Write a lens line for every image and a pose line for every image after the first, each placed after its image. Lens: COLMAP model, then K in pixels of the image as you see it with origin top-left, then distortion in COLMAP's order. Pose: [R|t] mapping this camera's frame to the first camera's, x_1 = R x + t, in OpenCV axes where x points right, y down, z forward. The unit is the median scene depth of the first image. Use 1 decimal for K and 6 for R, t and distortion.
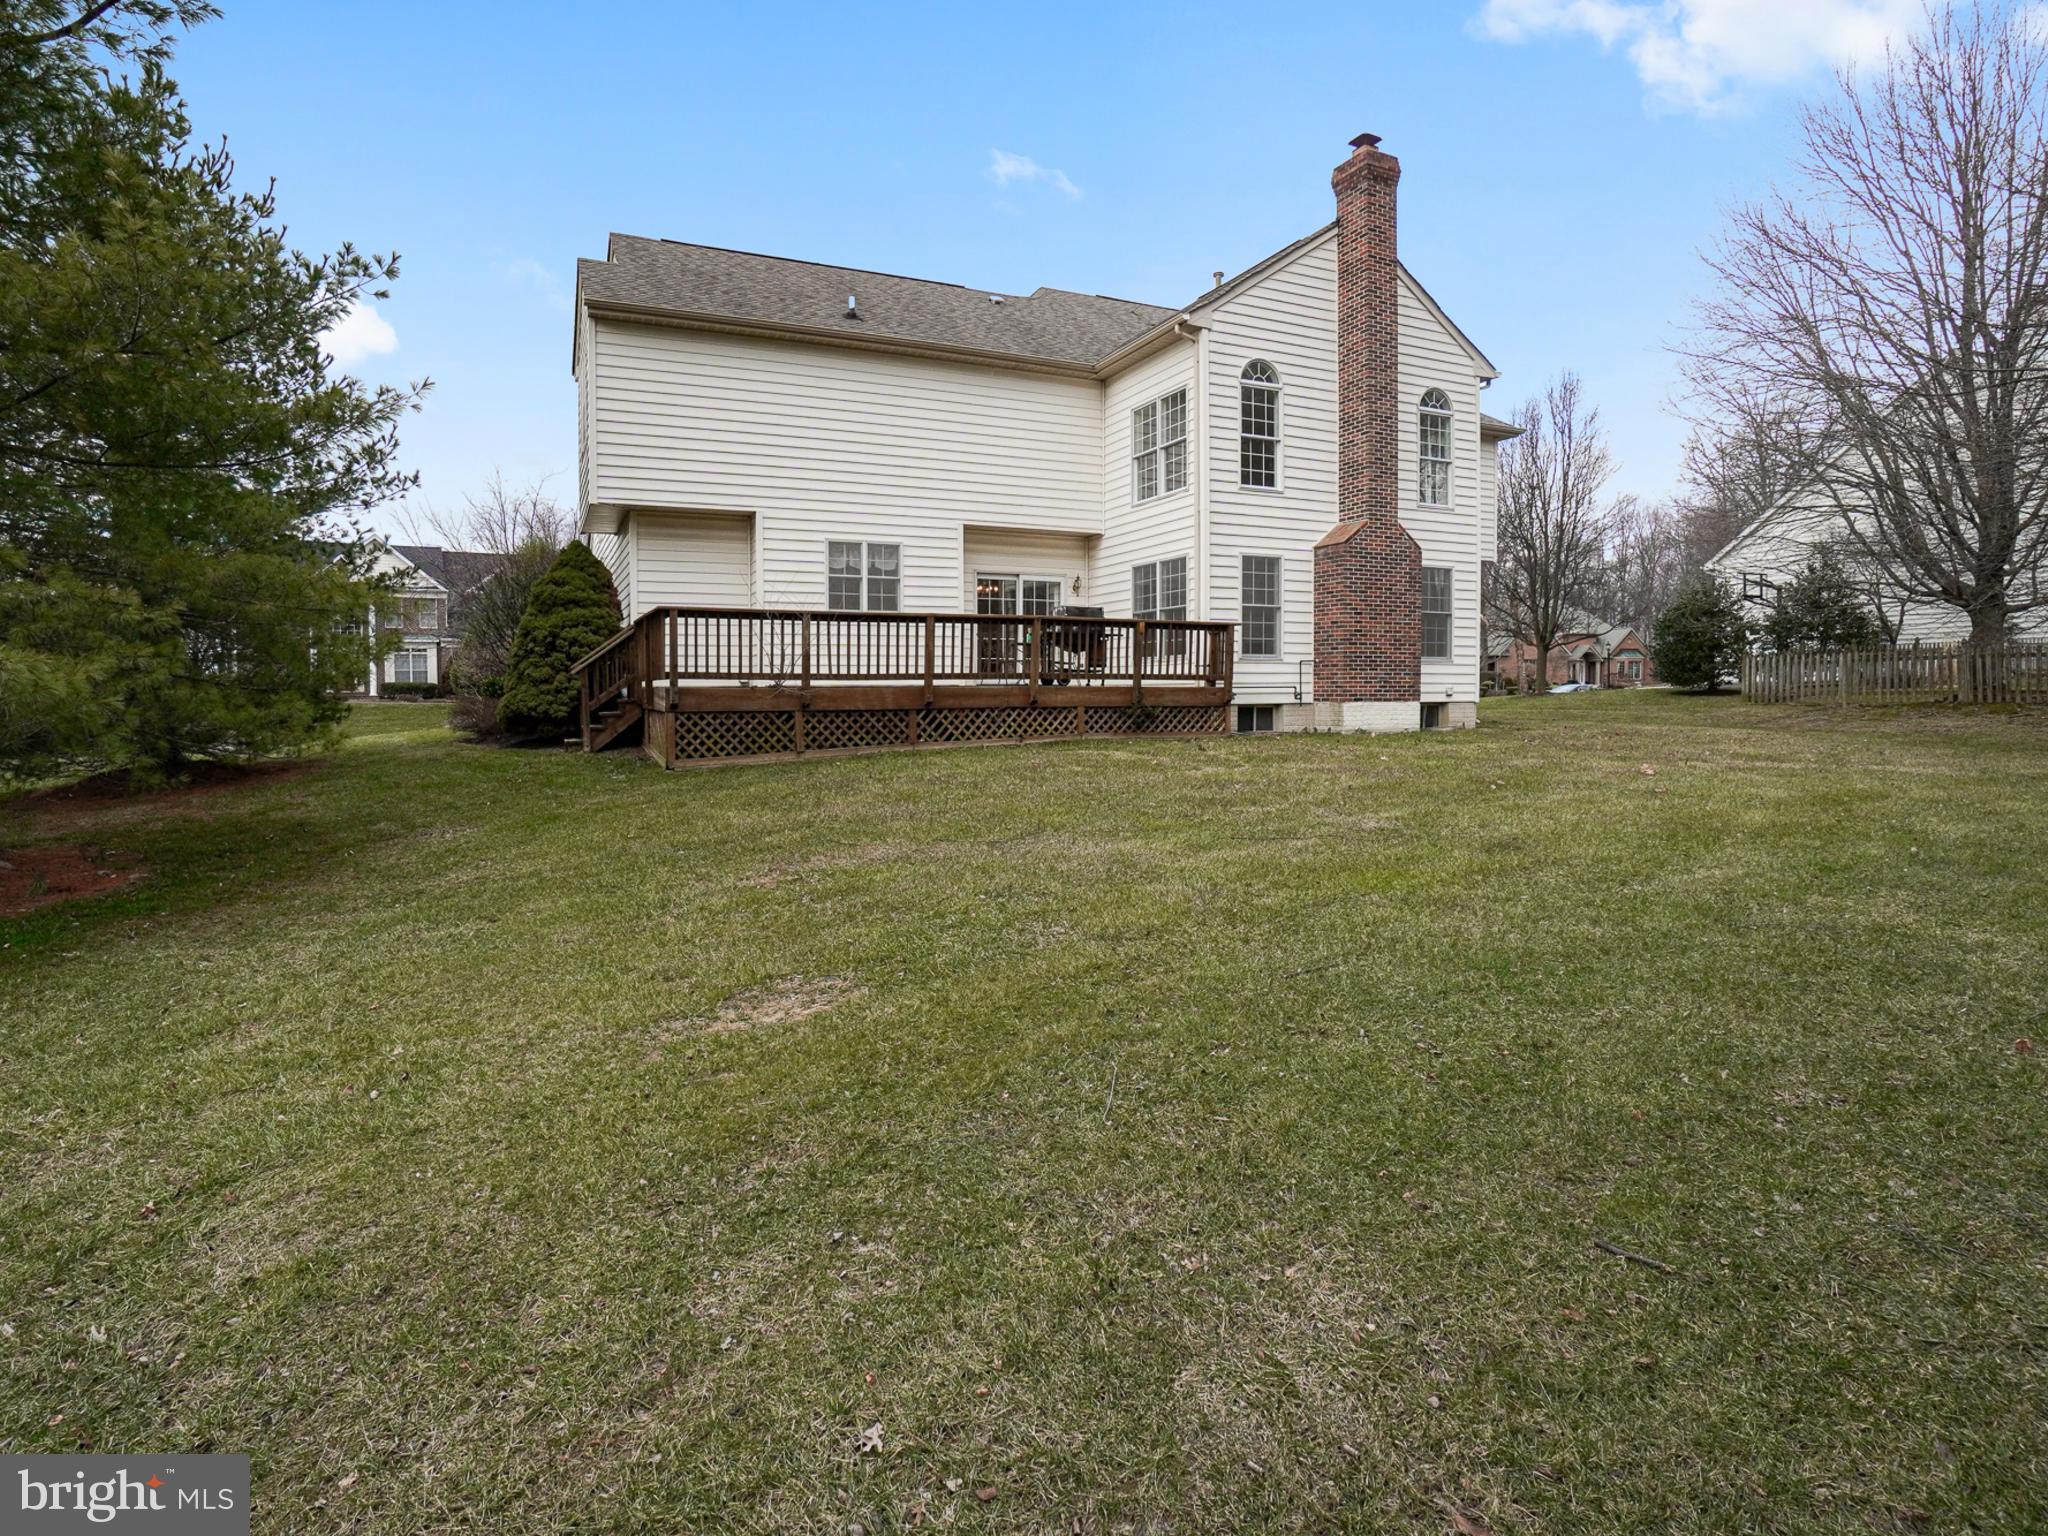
lens RADIAL K [[1072.4, 0, 1024.0], [0, 1072.4, 768.0], [0, 0, 1]] dist [-0.034014, 0.000638]
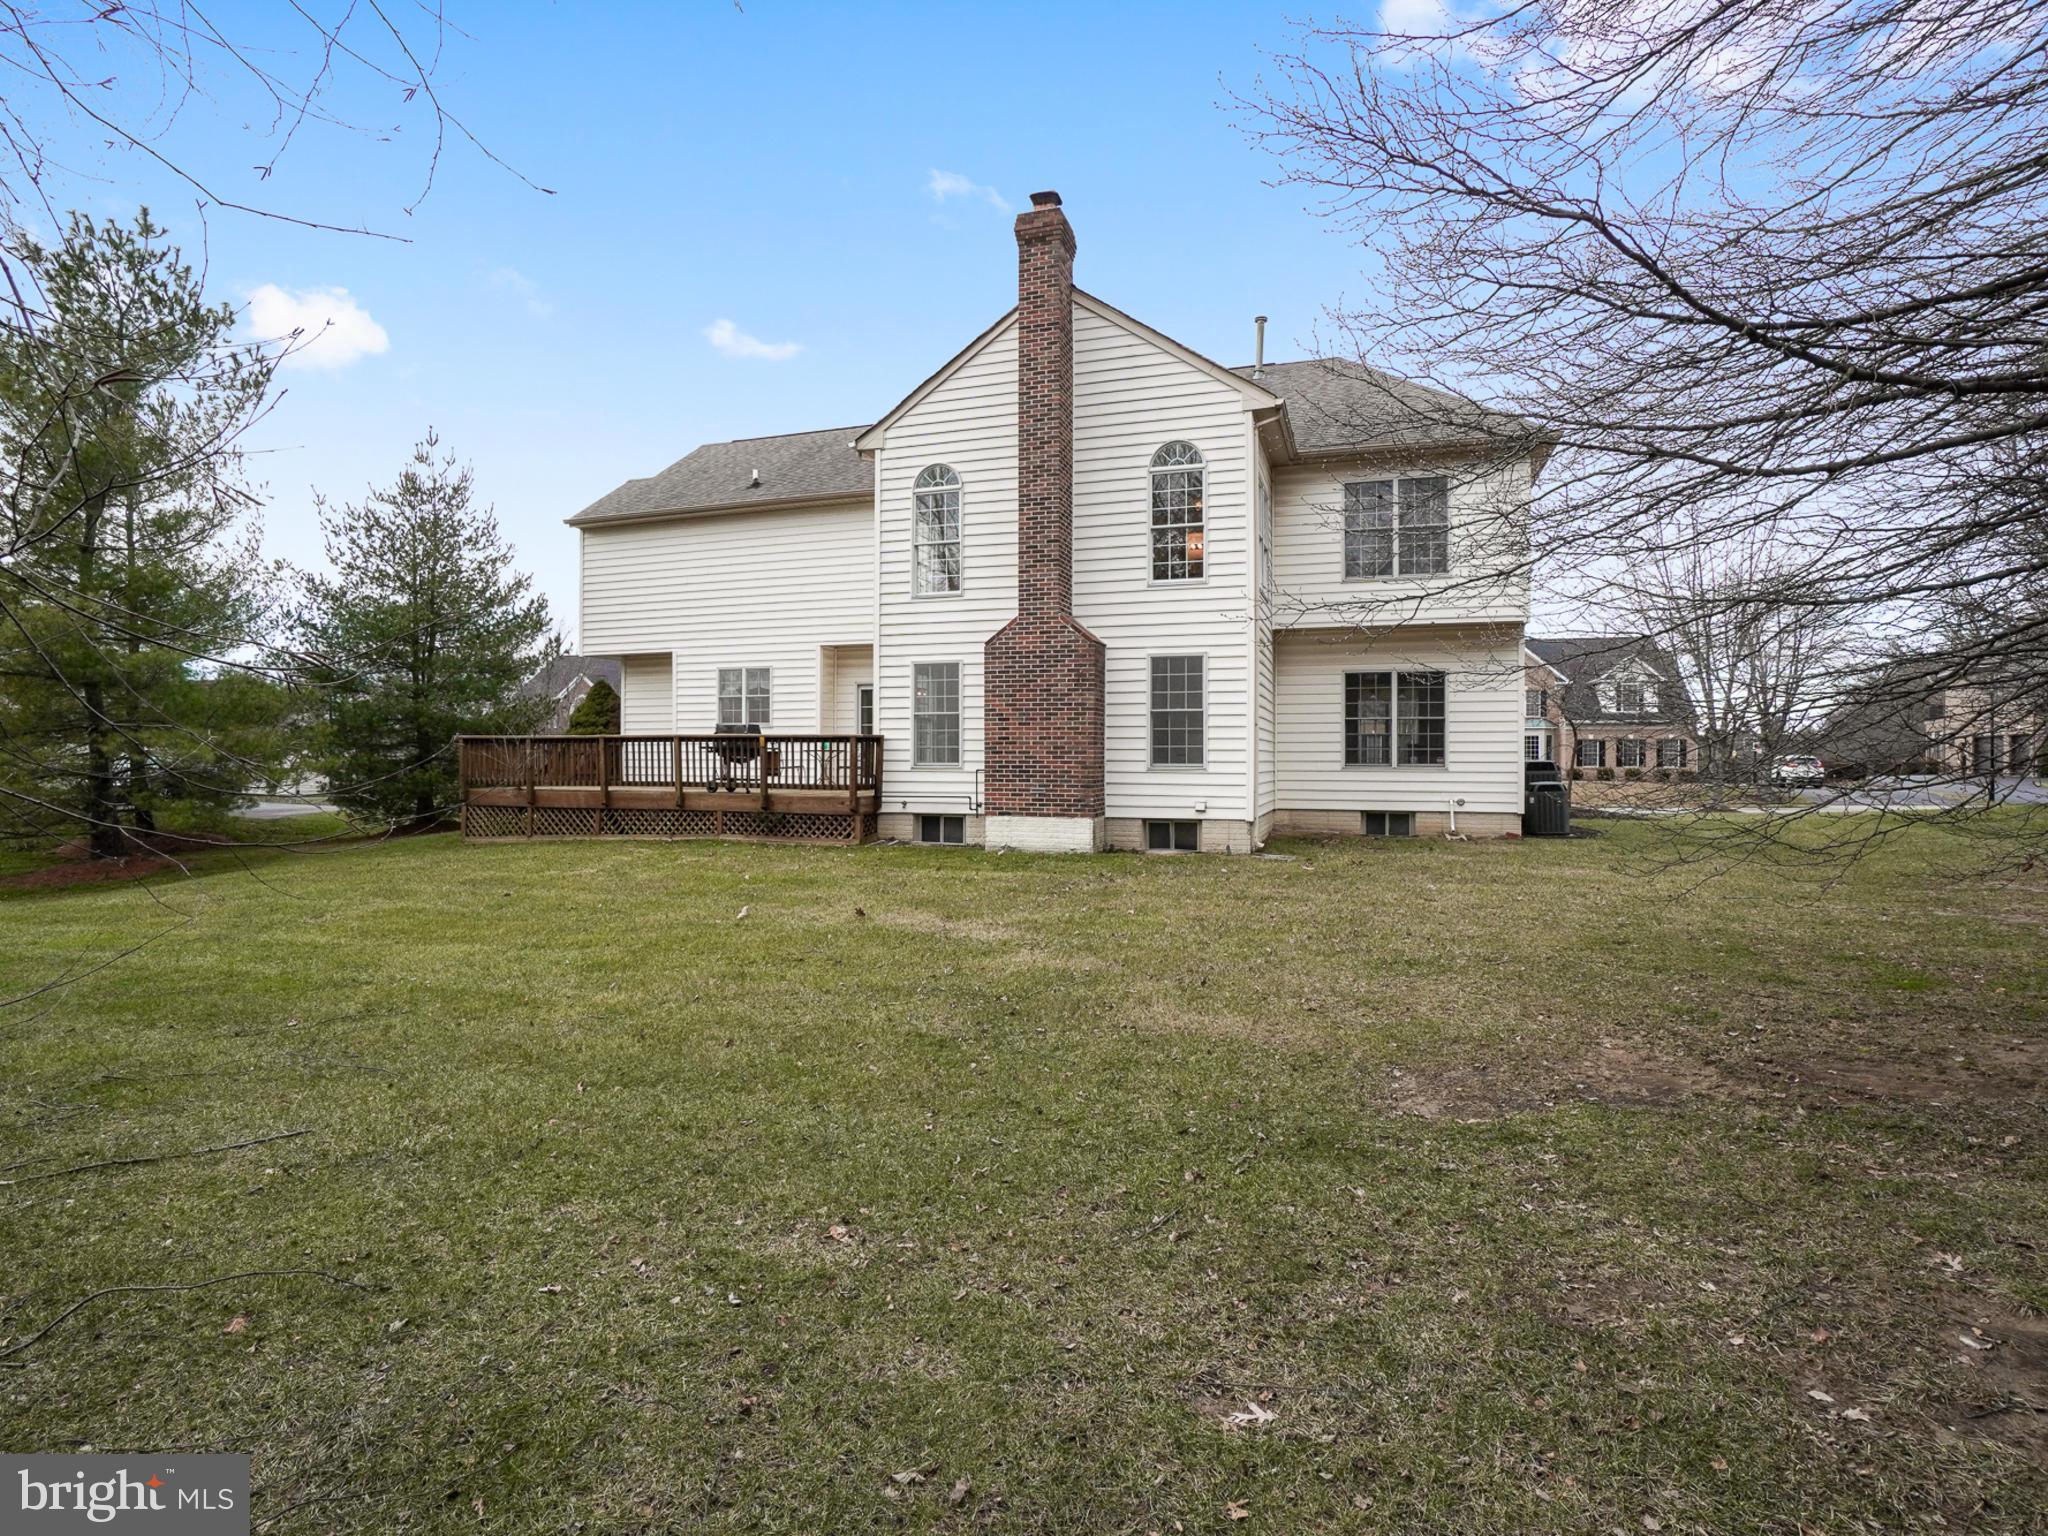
lens RADIAL K [[1072.4, 0, 1024.0], [0, 1072.4, 768.0], [0, 0, 1]] dist [-0.034014, 0.000638]
pose [[0.768635, 0.002586, -0.639683, 0.874721], [-0.074074, 0.993625, -0.084989, -0.025564], [0.635385, 0.112710, 0.763926, 0.314160]]
